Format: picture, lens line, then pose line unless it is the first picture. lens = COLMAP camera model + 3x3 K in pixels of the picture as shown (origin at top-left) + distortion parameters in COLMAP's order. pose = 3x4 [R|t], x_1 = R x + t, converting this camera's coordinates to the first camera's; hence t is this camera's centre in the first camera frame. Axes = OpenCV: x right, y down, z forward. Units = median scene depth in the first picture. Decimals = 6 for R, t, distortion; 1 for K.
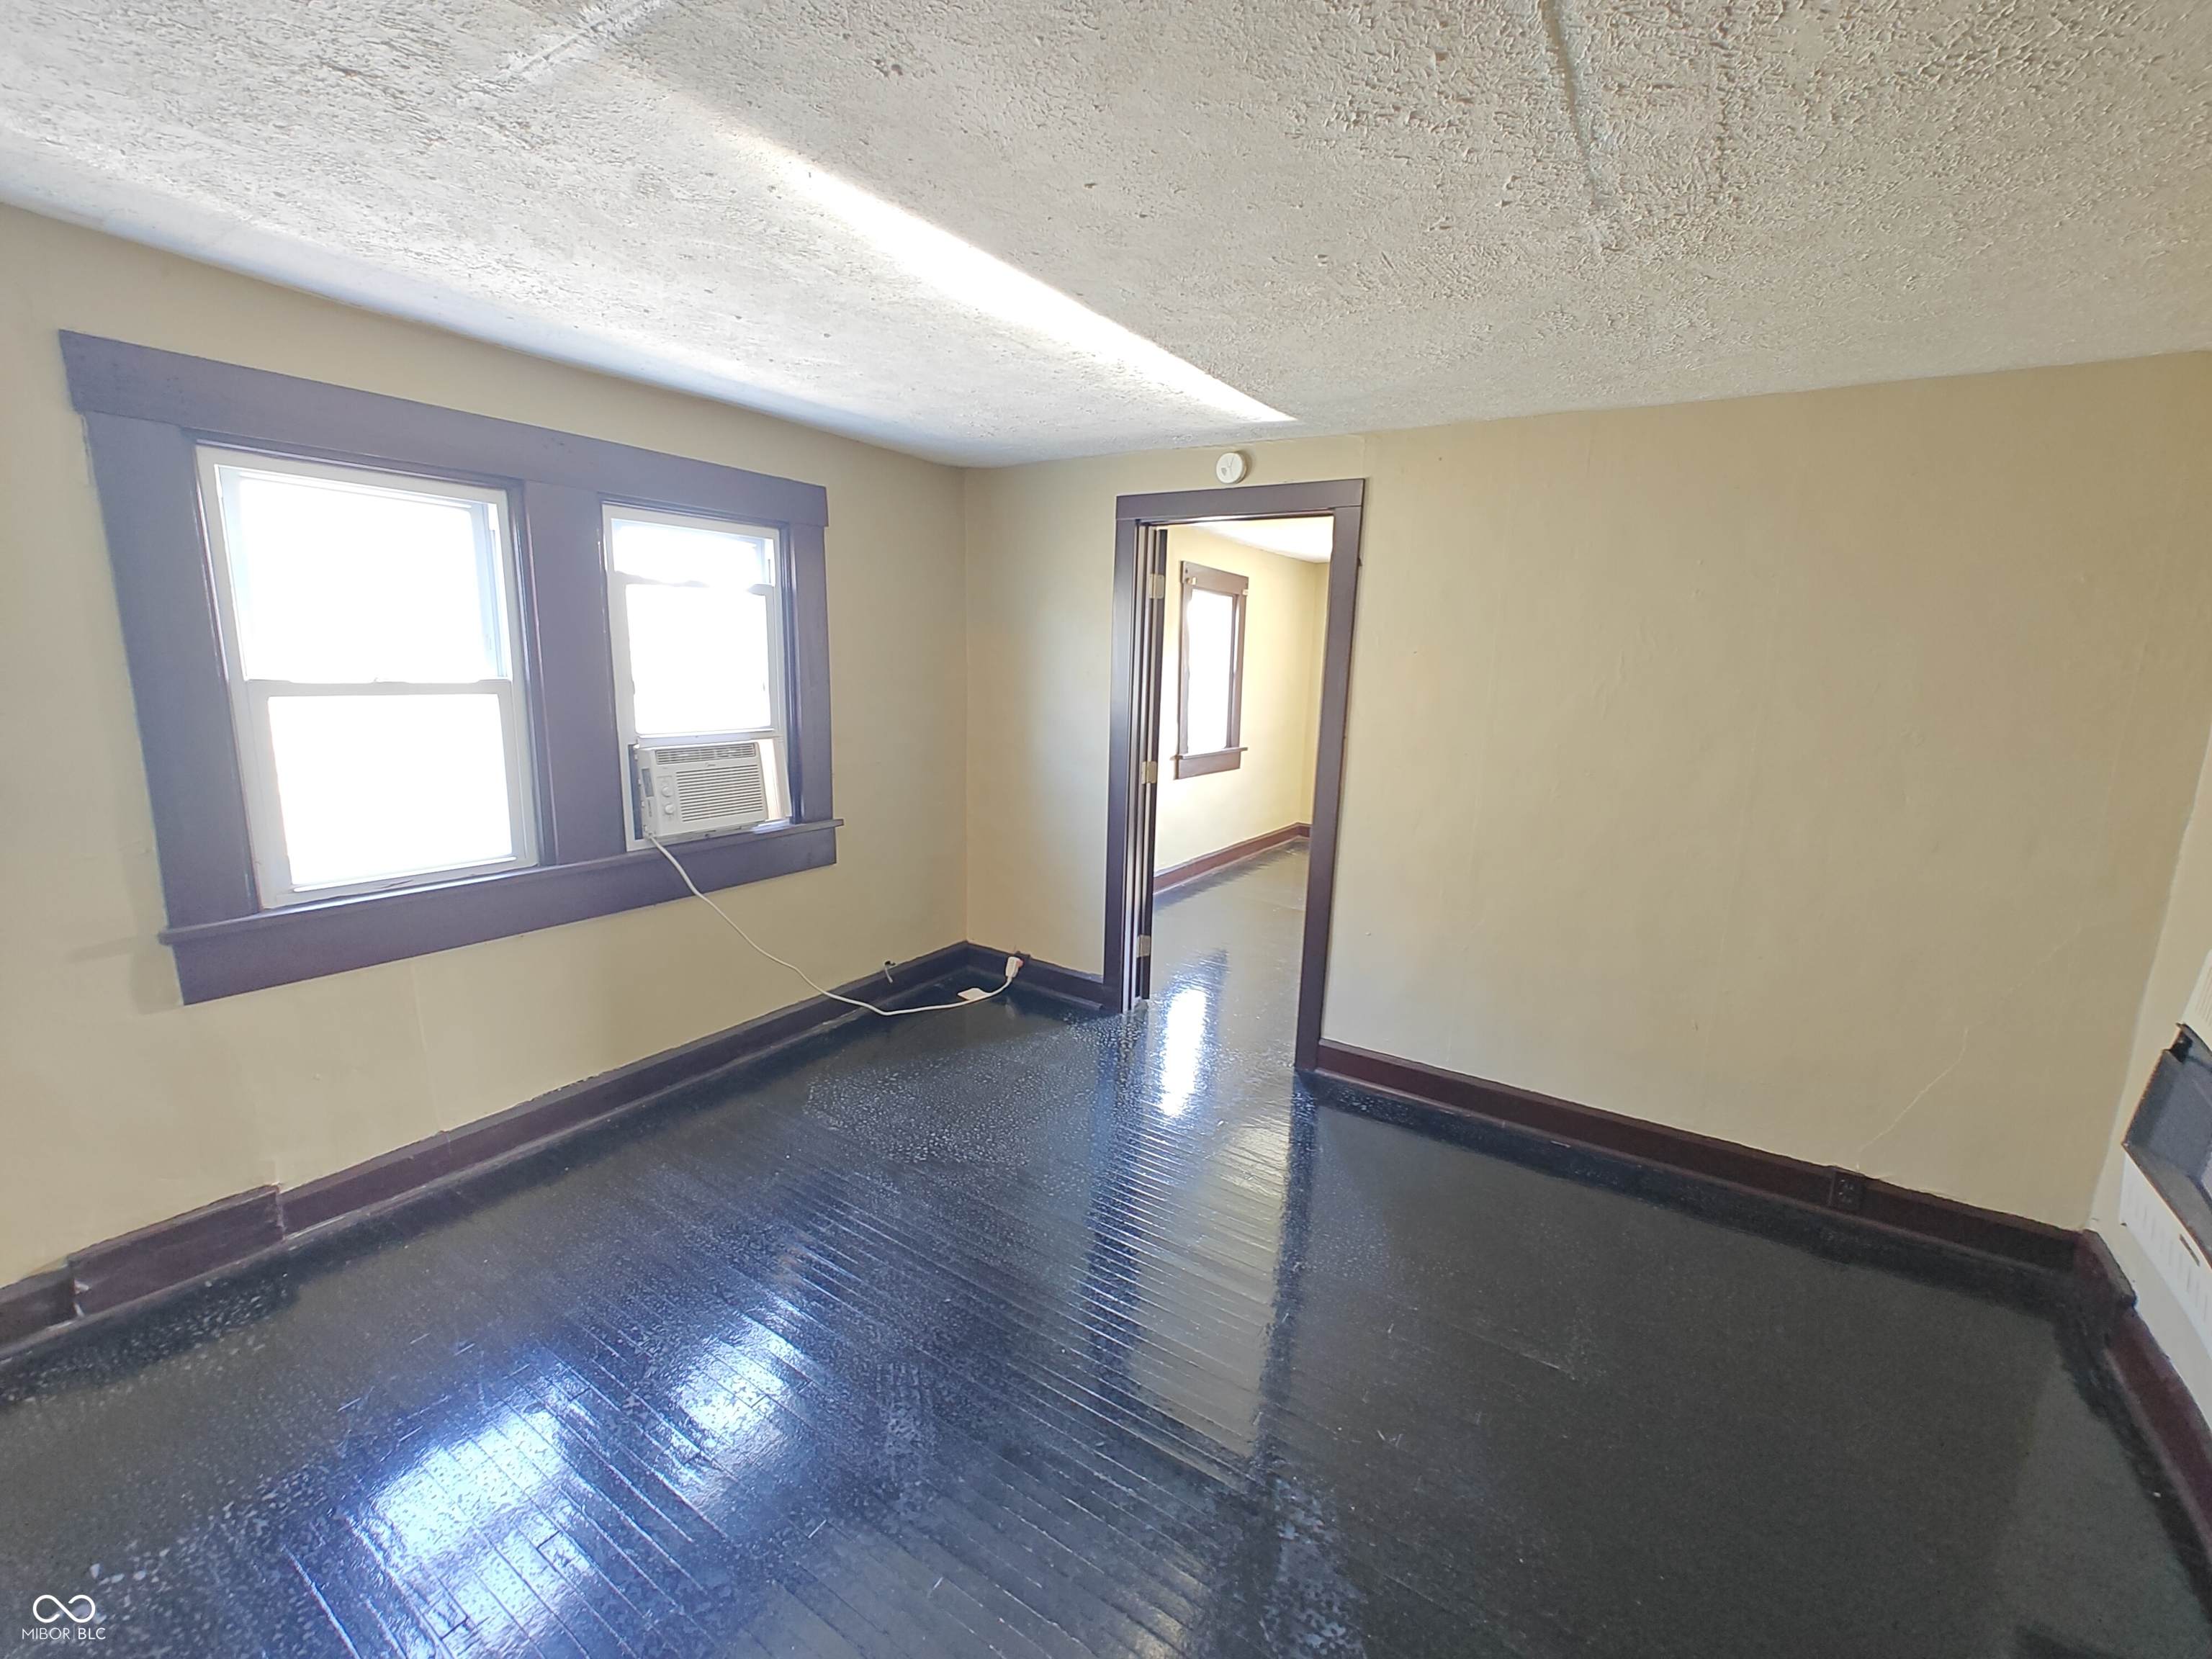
lens RADIAL K [[924.0, 0, 1093.7], [0, 924.0, 836.6], [0, 0, 1]] dist [0.001748, -0.000252]
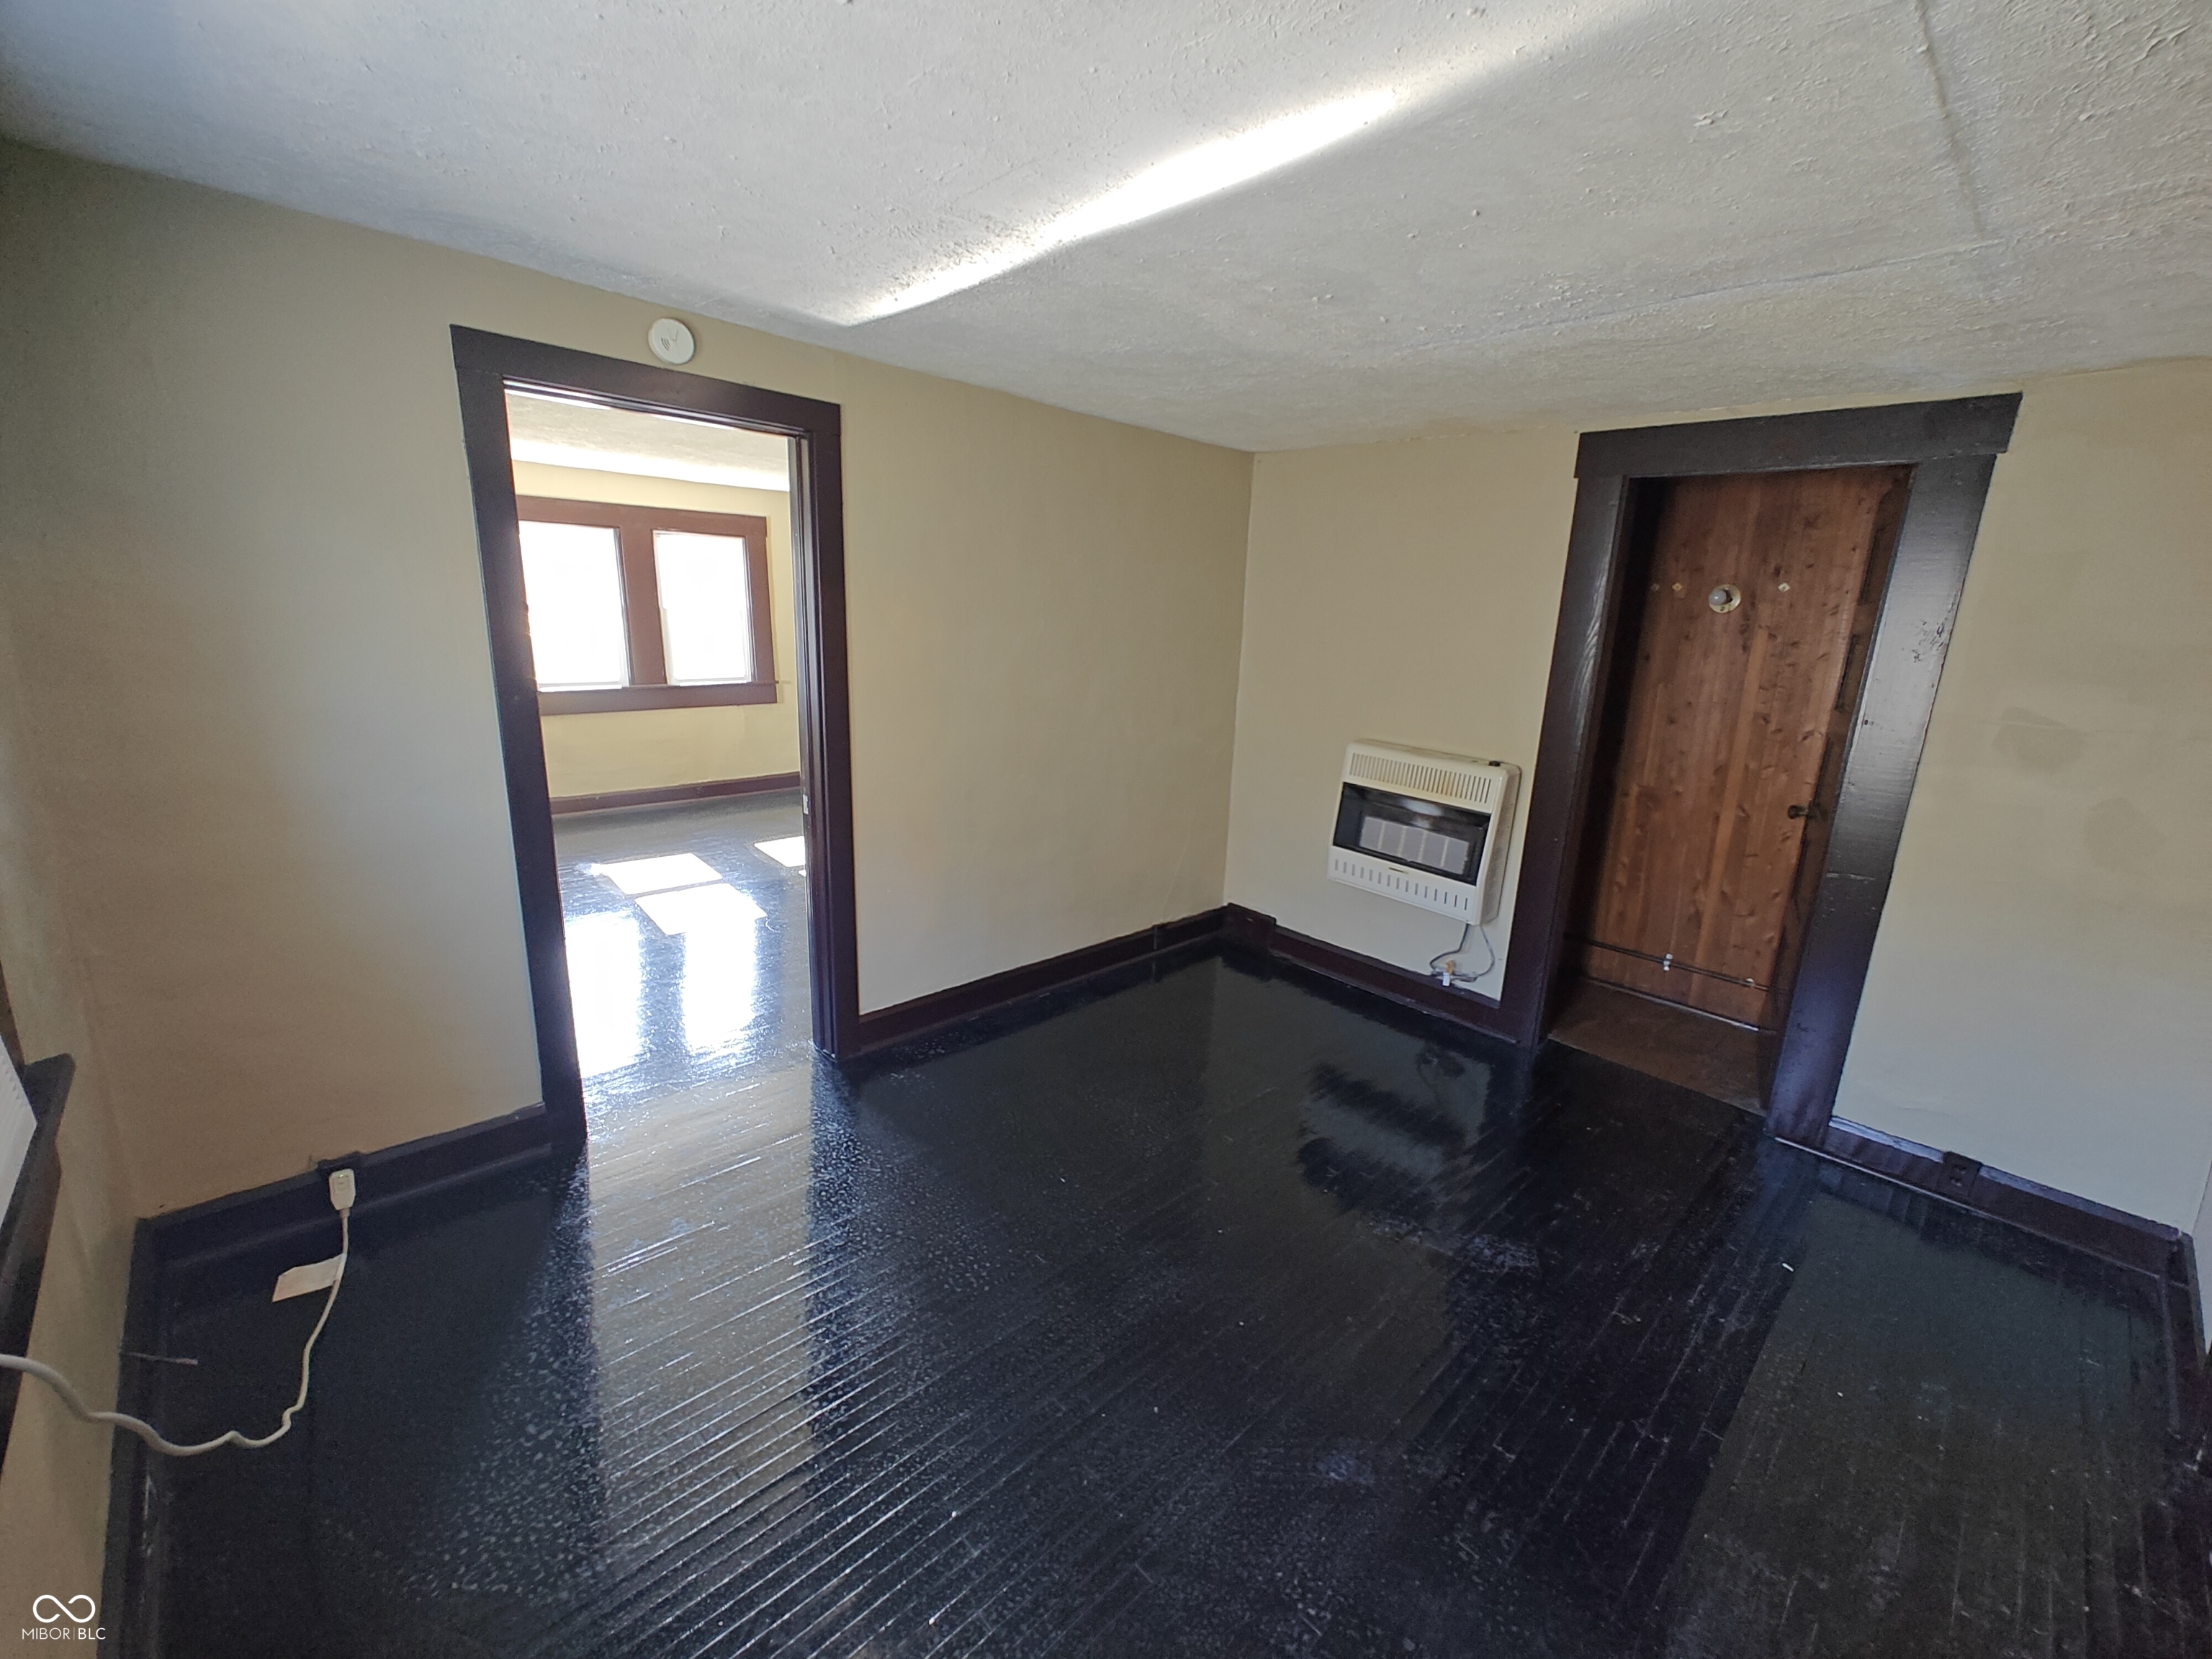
lens RADIAL K [[924.0, 0, 1115.6], [0, 924.0, 829.8], [0, 0, 1]] dist [0.001748, -0.000252]
pose [[0.209152, -0.249914, 0.945409, -0.561338], [0.152632, 0.963285, 0.220873, -0.135902], [-0.965898, 0.098103, 0.239617, 0.525713]]
